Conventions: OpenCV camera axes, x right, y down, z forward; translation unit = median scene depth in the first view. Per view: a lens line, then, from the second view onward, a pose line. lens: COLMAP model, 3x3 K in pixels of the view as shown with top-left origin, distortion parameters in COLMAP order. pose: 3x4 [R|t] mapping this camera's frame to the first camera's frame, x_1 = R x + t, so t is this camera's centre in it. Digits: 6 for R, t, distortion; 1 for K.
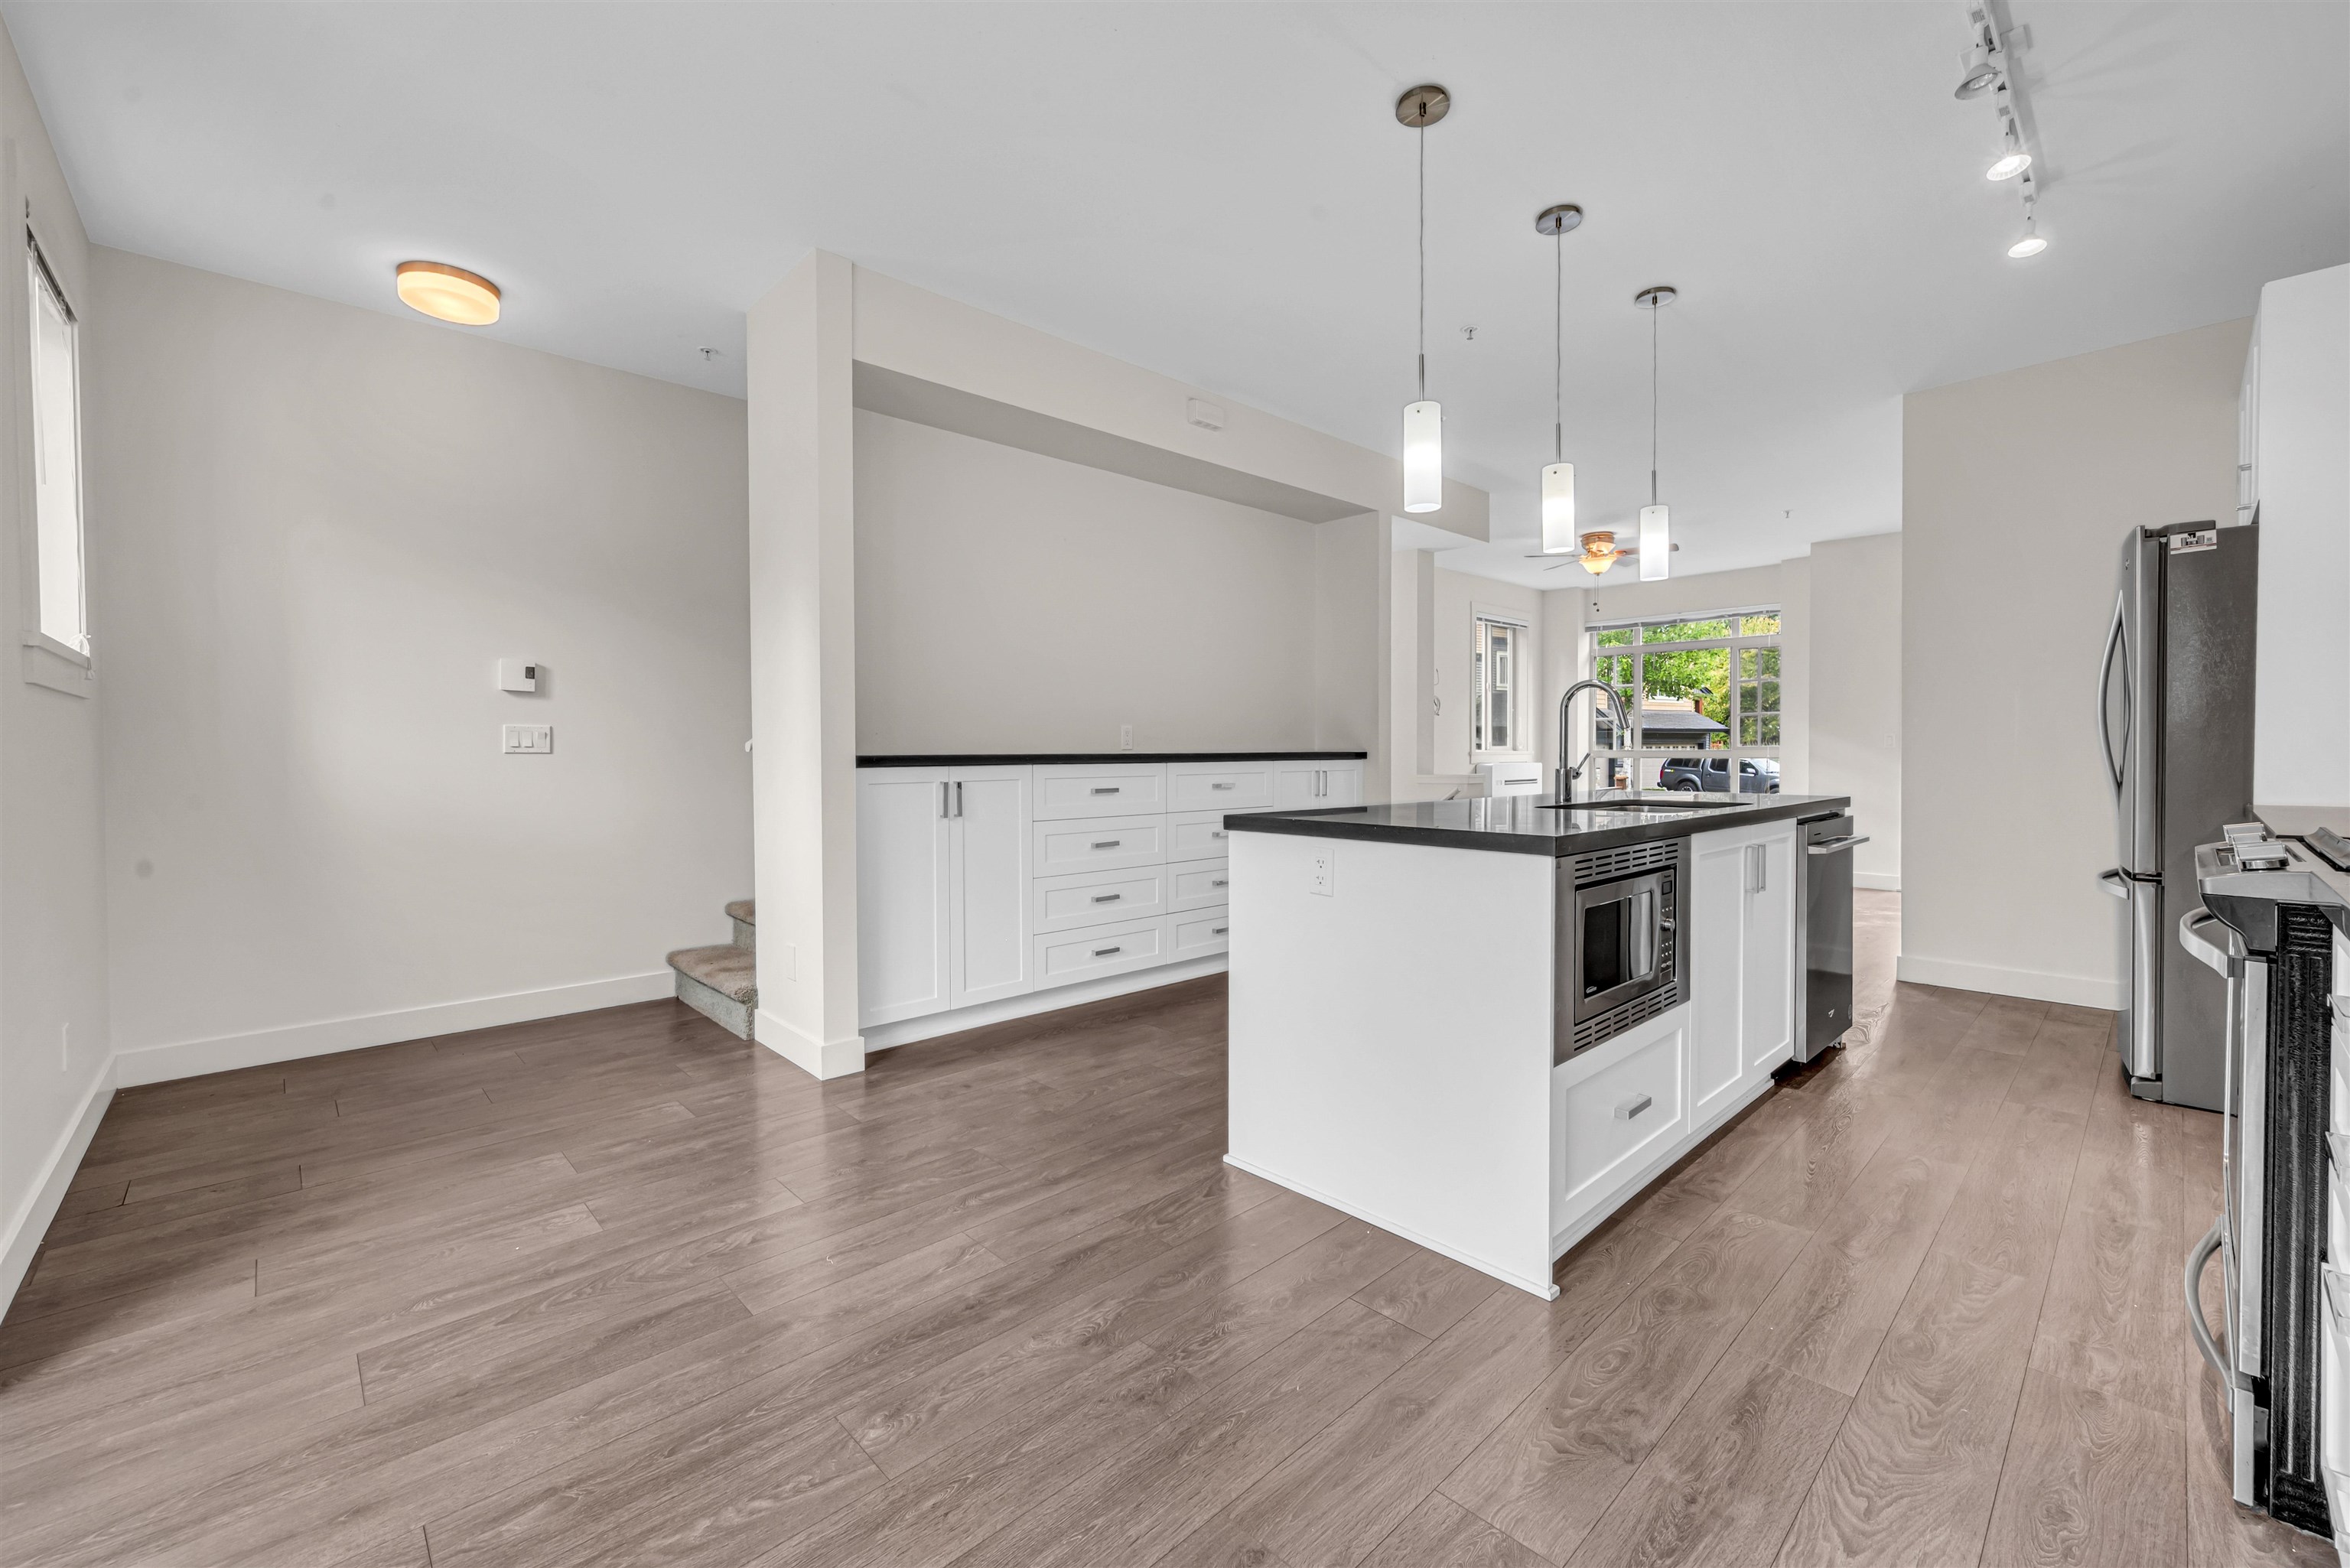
lens RADIAL K [[1022.1, 0, 1119.5], [0, 1022.1, 771.4], [0, 0, 1]] dist [-0.003057, -0.000007]
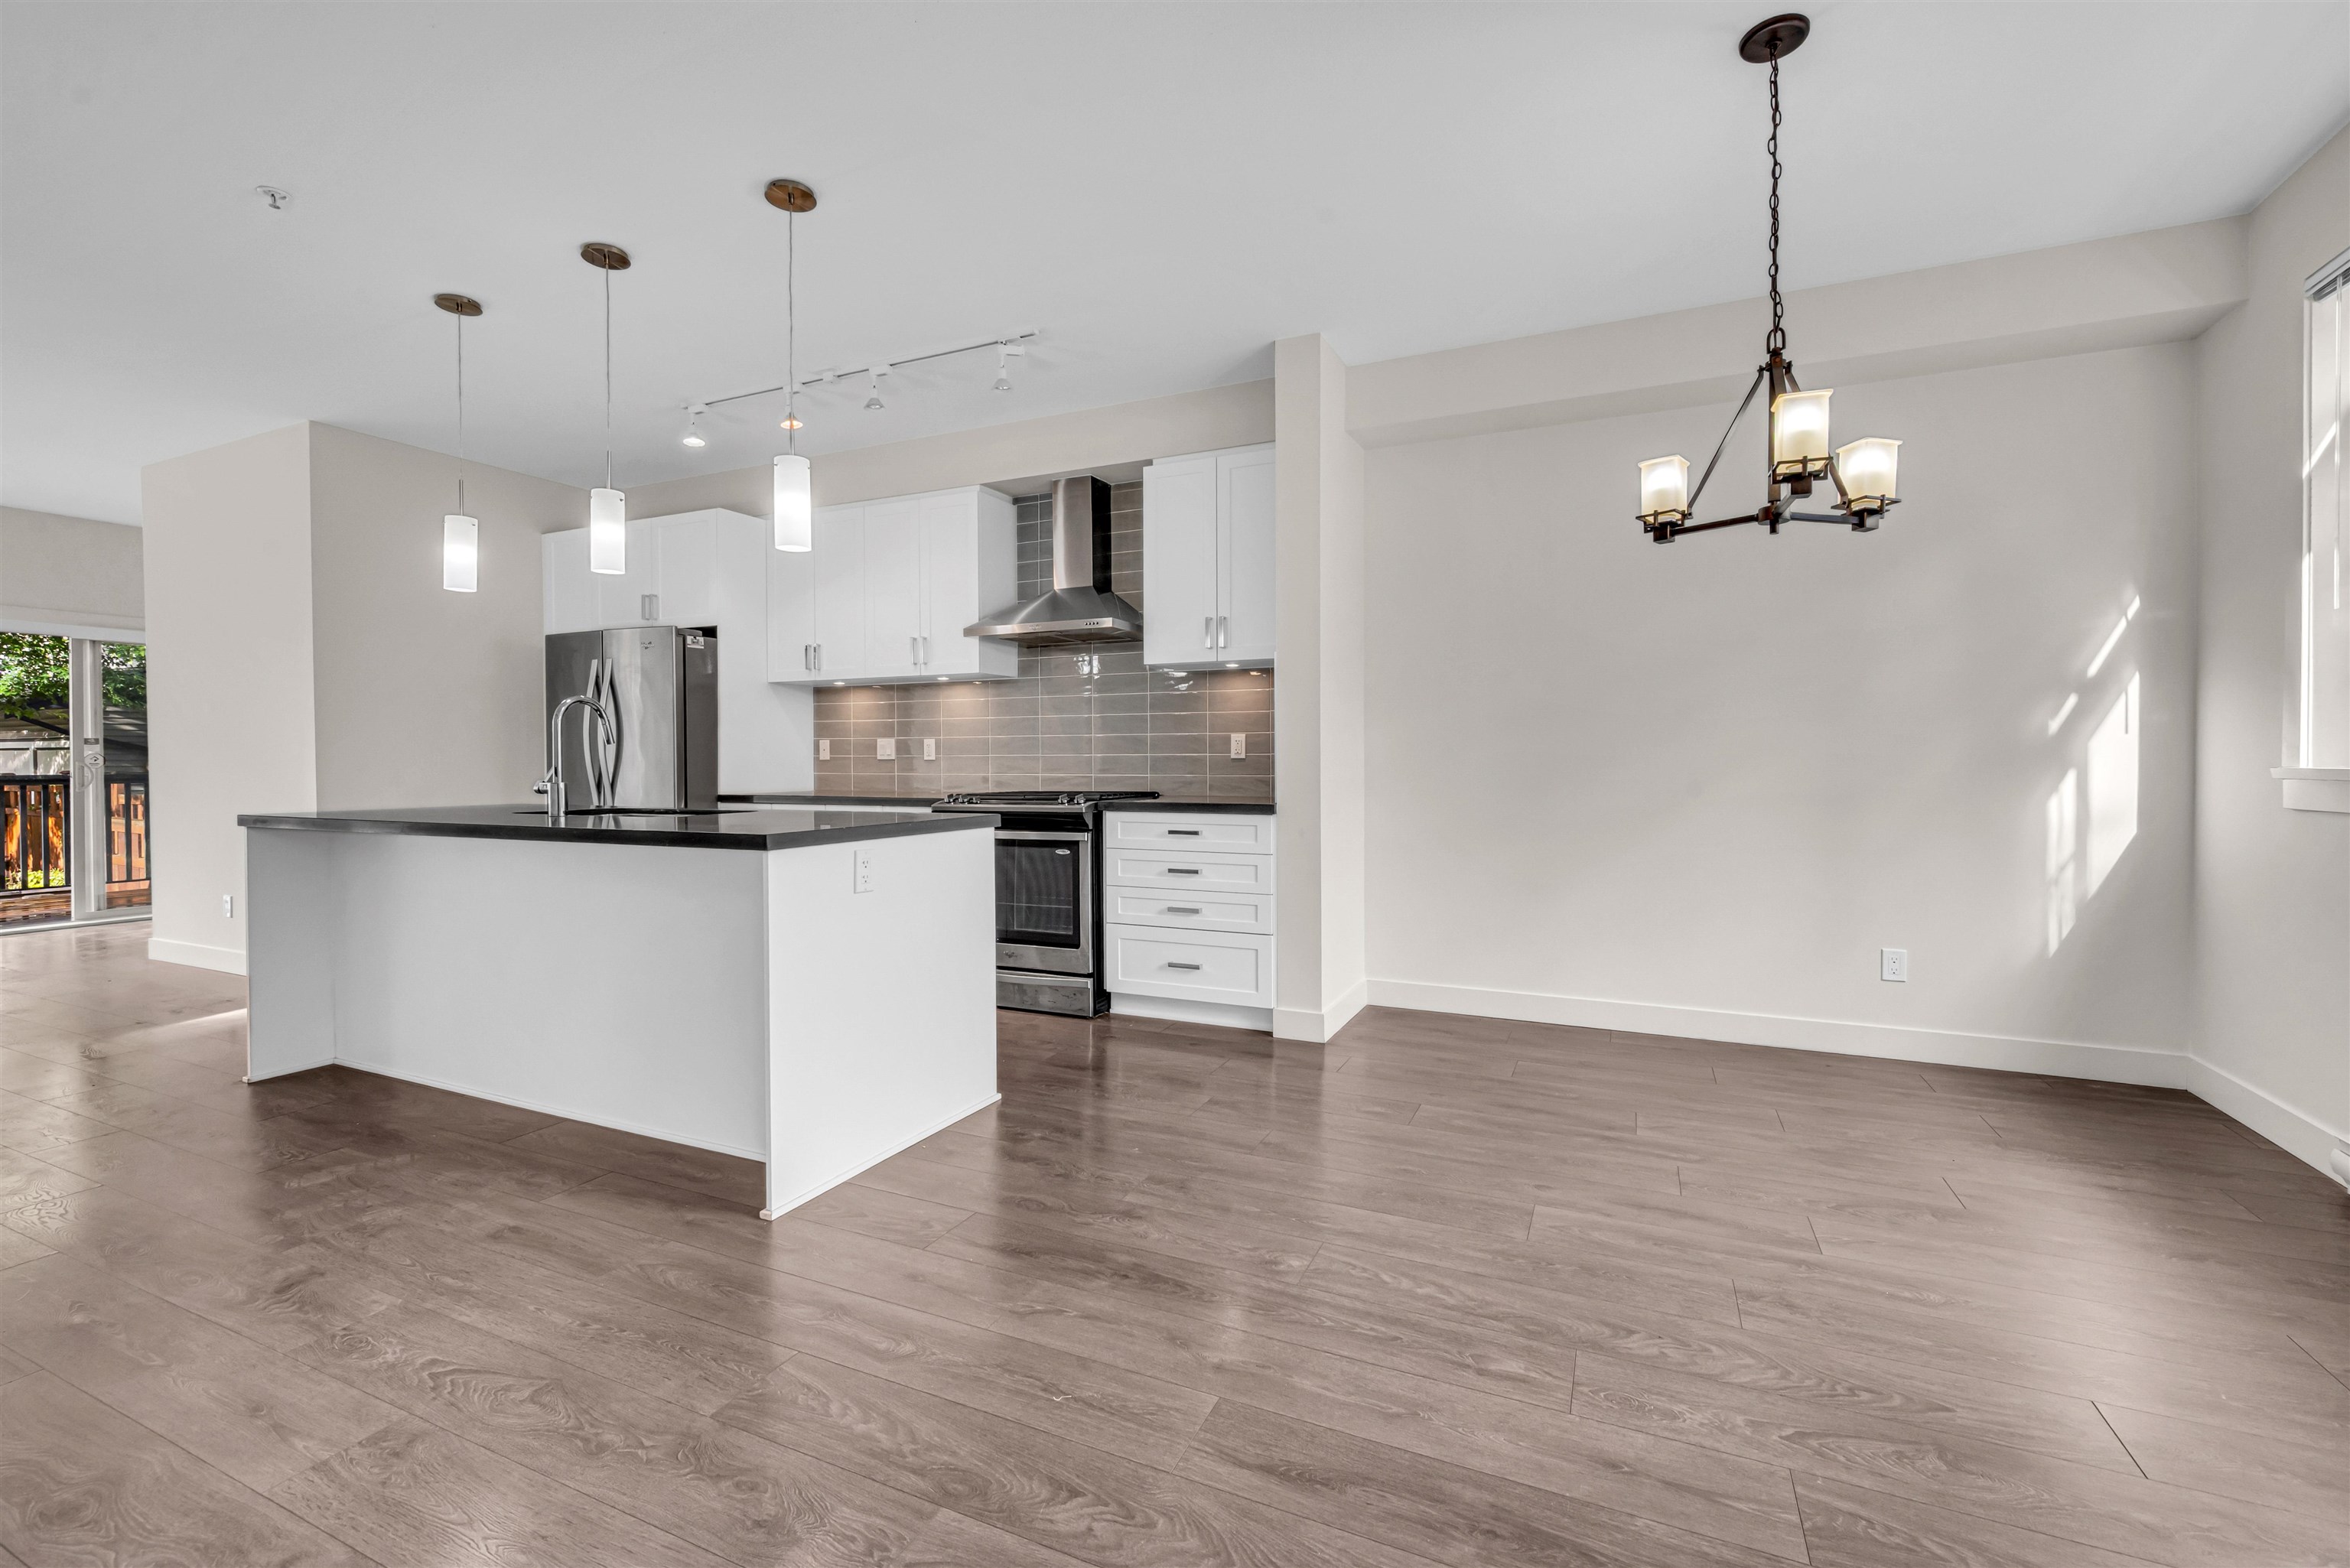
lens RADIAL K [[945.9, 0, 1231.0], [0, 945.9, 775.7], [0, 0, 1]] dist [-0.002670, -0.000254]
pose [[-0.454906, -0.008183, 0.890502, -0.805502], [0.022424, 0.999535, 0.020641, -0.014943], [-0.890257, 0.029359, -0.454511, 0.998900]]
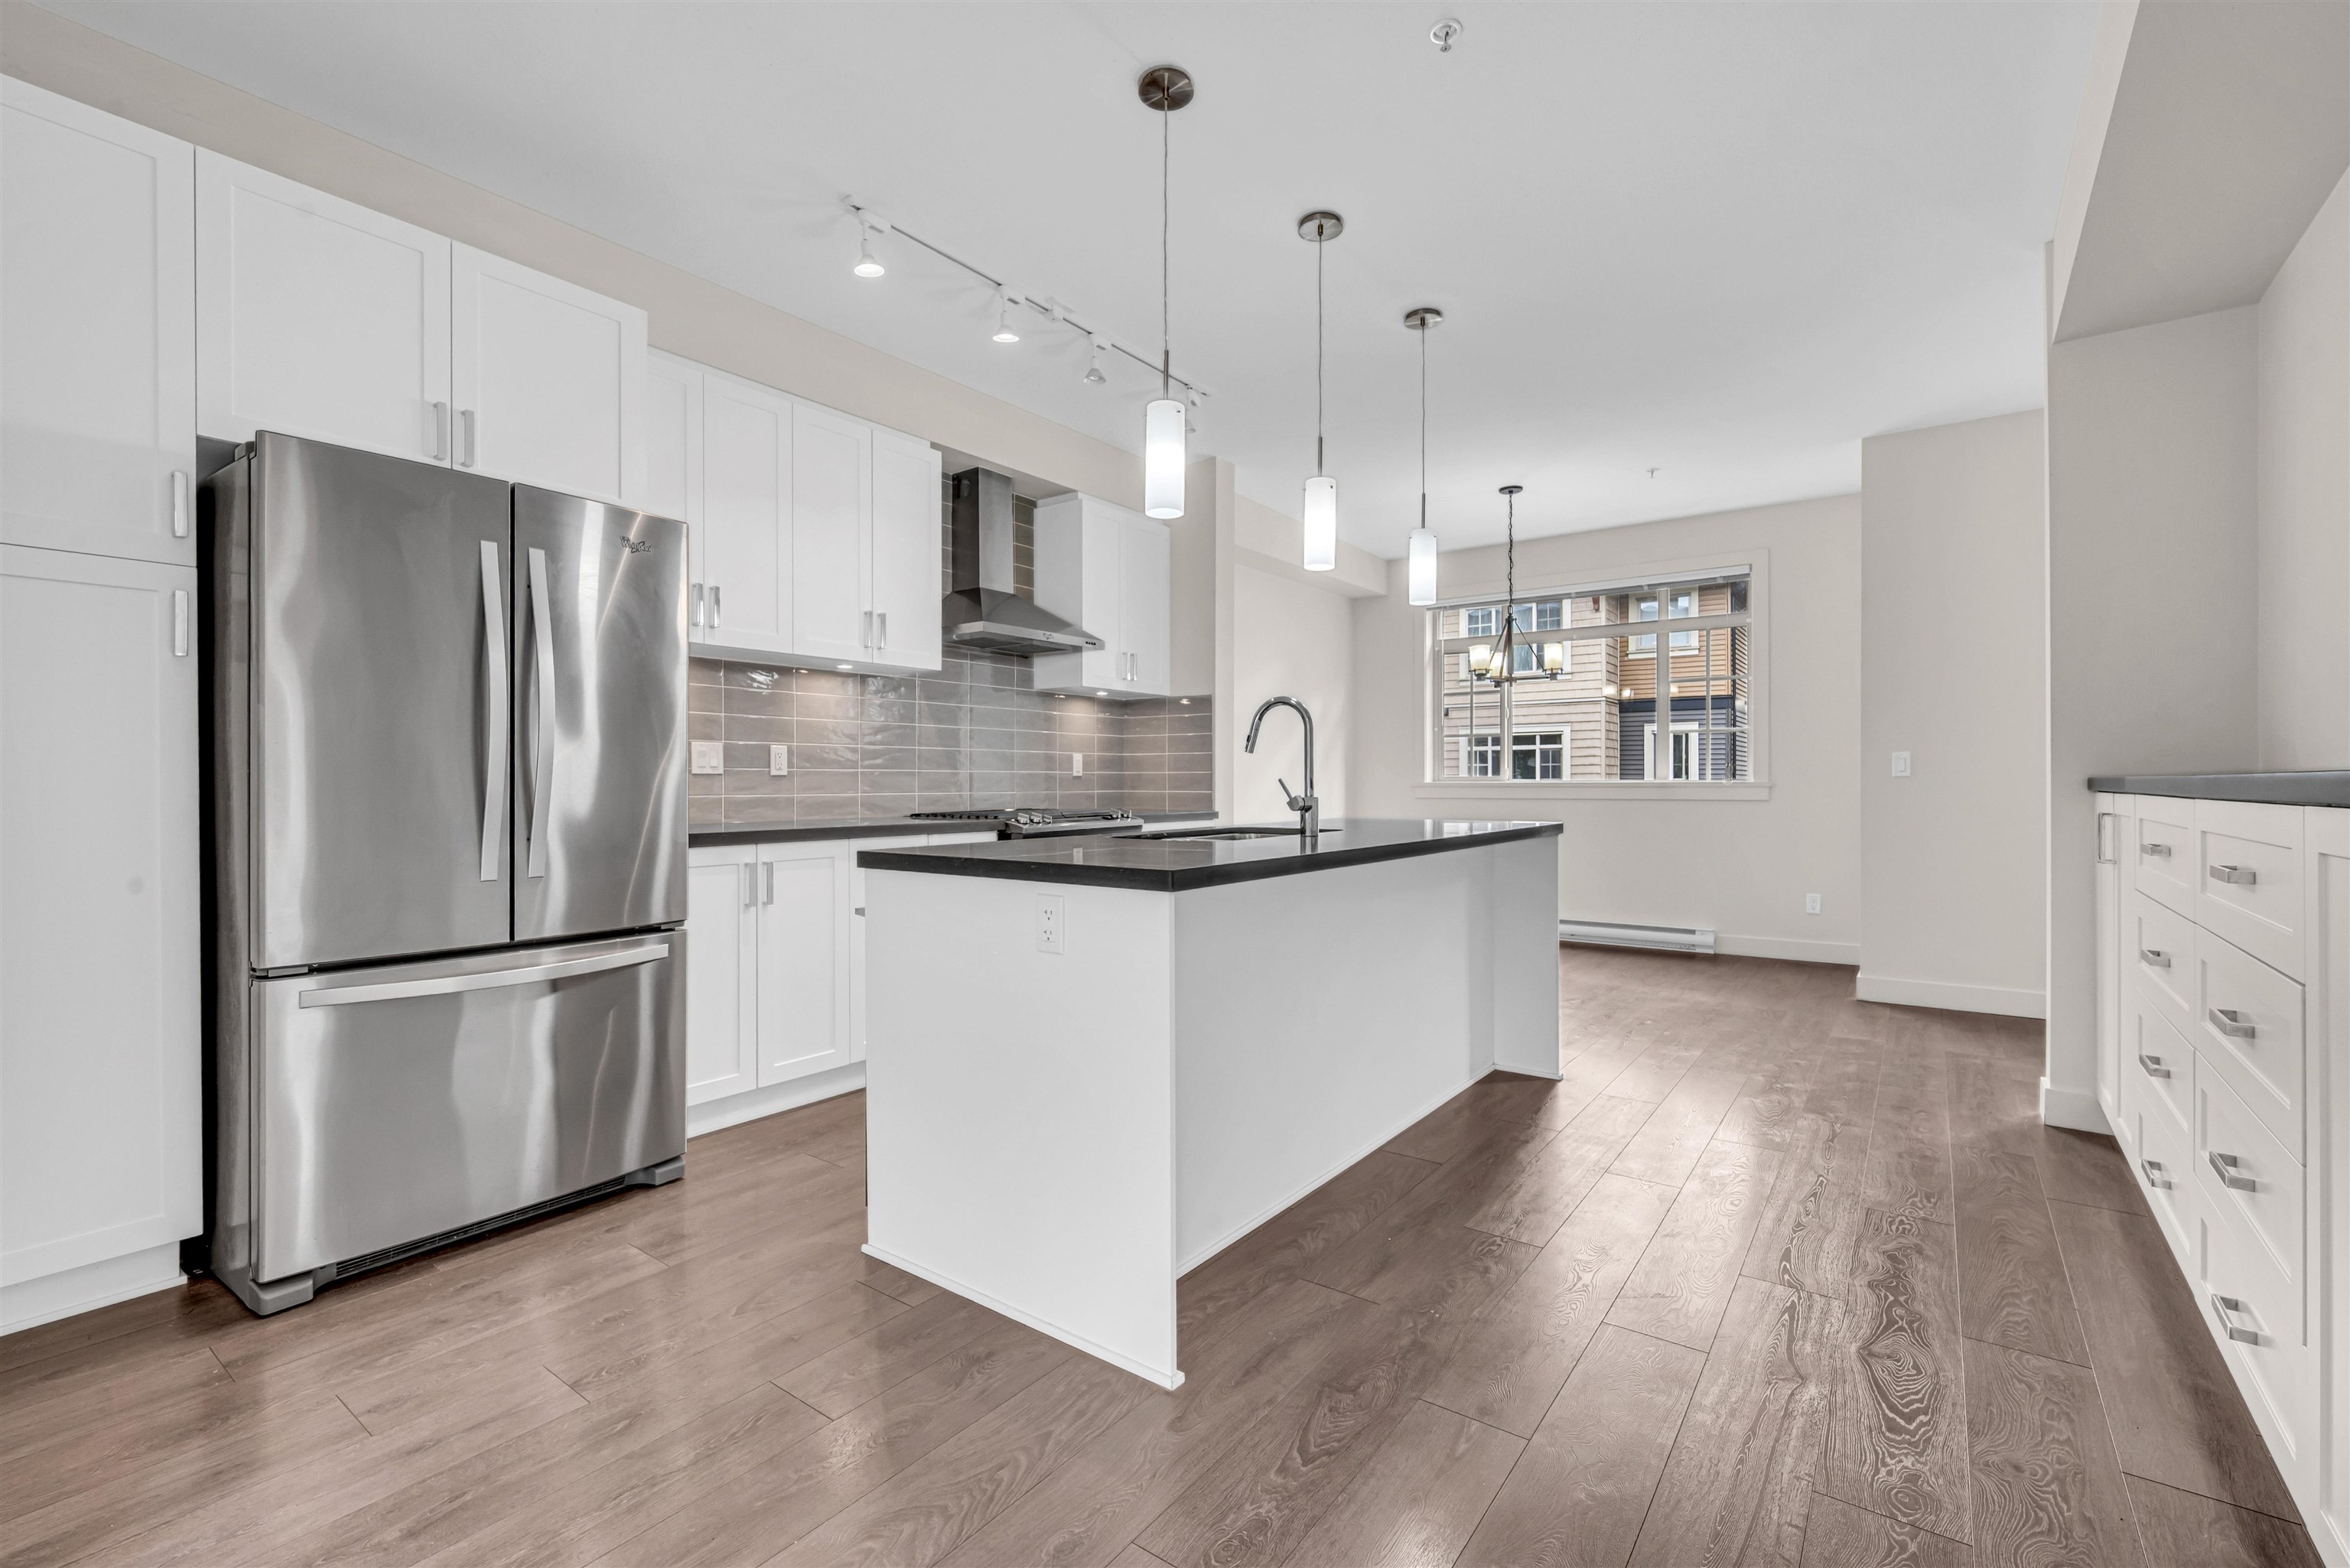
lens RADIAL K [[1037.6, 0, 1175.1], [0, 1037.6, 789.4], [0, 0, 1]] dist [0.001093, -0.000089]
pose [[-0.975062, 0.009866, -0.221714, 0.914726], [0.004249, 0.999658, 0.025794, -0.035386], [0.221892, 0.024209, -0.974771, 2.222961]]
